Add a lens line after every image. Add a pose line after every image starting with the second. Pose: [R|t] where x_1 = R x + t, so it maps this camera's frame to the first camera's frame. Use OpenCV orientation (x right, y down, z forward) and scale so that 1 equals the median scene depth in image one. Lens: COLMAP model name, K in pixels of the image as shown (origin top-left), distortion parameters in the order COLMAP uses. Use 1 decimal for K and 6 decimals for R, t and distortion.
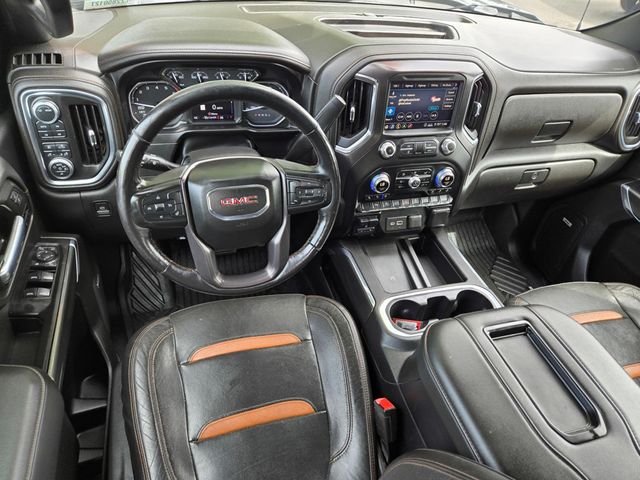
lens RADIAL K [[455.6, 0, 322.1], [0, 455.6, 256.2], [0, 0, 1]] dist [0.037846, -0.027602]
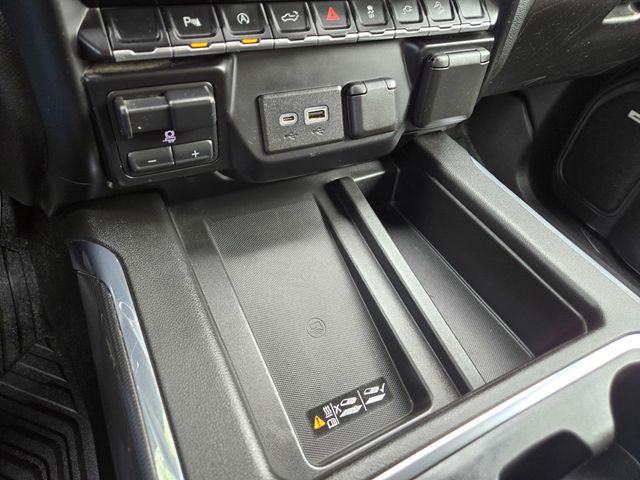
lens RADIAL K [[455.6, 0, 325.6], [0, 455.6, 238.8], [0, 0, 1]] dist [0.037846, -0.027602]
pose [[0.980877, -0.125807, 0.148500, 0.138258], [0.116627, 0.990775, 0.069017, -0.024167], [-0.155813, -0.050378, 0.986501, 0.799740]]
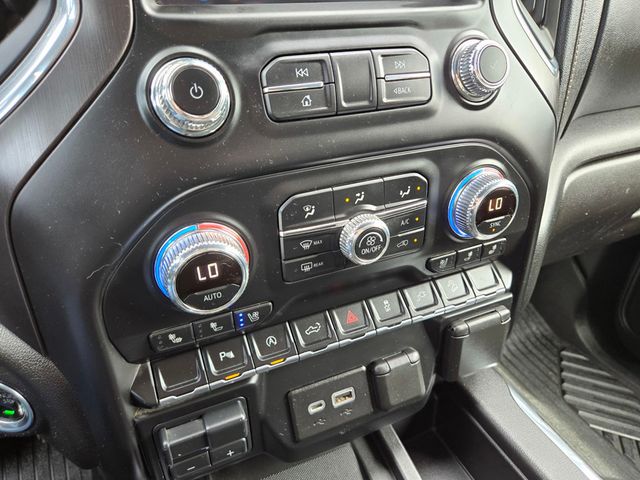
lens RADIAL K [[455.6, 0, 317.6], [0, 455.6, 241.9], [0, 0, 1]] dist [0.037846, -0.027602]
pose [[0.986929, -0.153908, 0.047795, 0.167018], [0.160027, 0.970983, -0.177715, -0.122897], [-0.019056, 0.183041, 0.982921, 0.772956]]
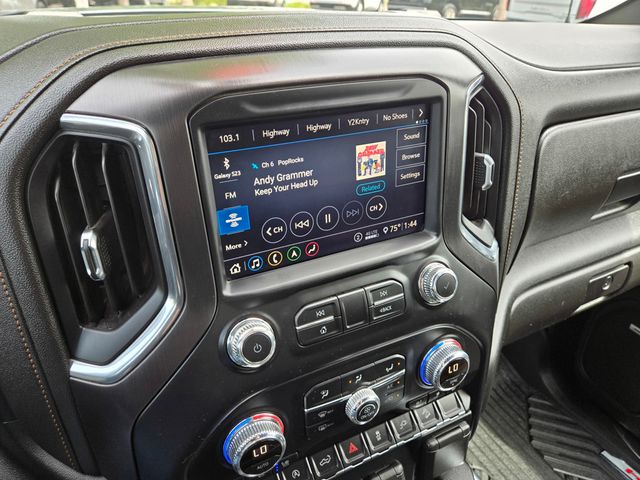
lens RADIAL K [[455.6, 0, 317.2], [0, 455.6, 235.9], [0, 0, 1]] dist [0.037846, -0.027602]
pose [[0.981023, -0.170848, 0.091676, 0.160326], [0.186594, 0.960397, -0.206931, -0.216544], [-0.052692, 0.220111, 0.974051, 0.651852]]
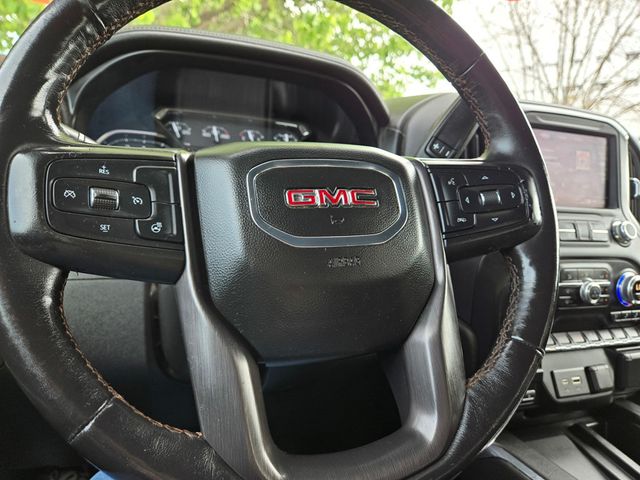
lens RADIAL K [[455.6, 0, 317.5], [0, 455.6, 241.7], [0, 0, 1]] dist [0.037846, -0.027602]
pose [[0.996453, -0.067088, 0.050792, -0.150753], [0.084093, 0.815518, -0.572589, 0.079839], [-0.003007, 0.574830, 0.818267, 0.508266]]
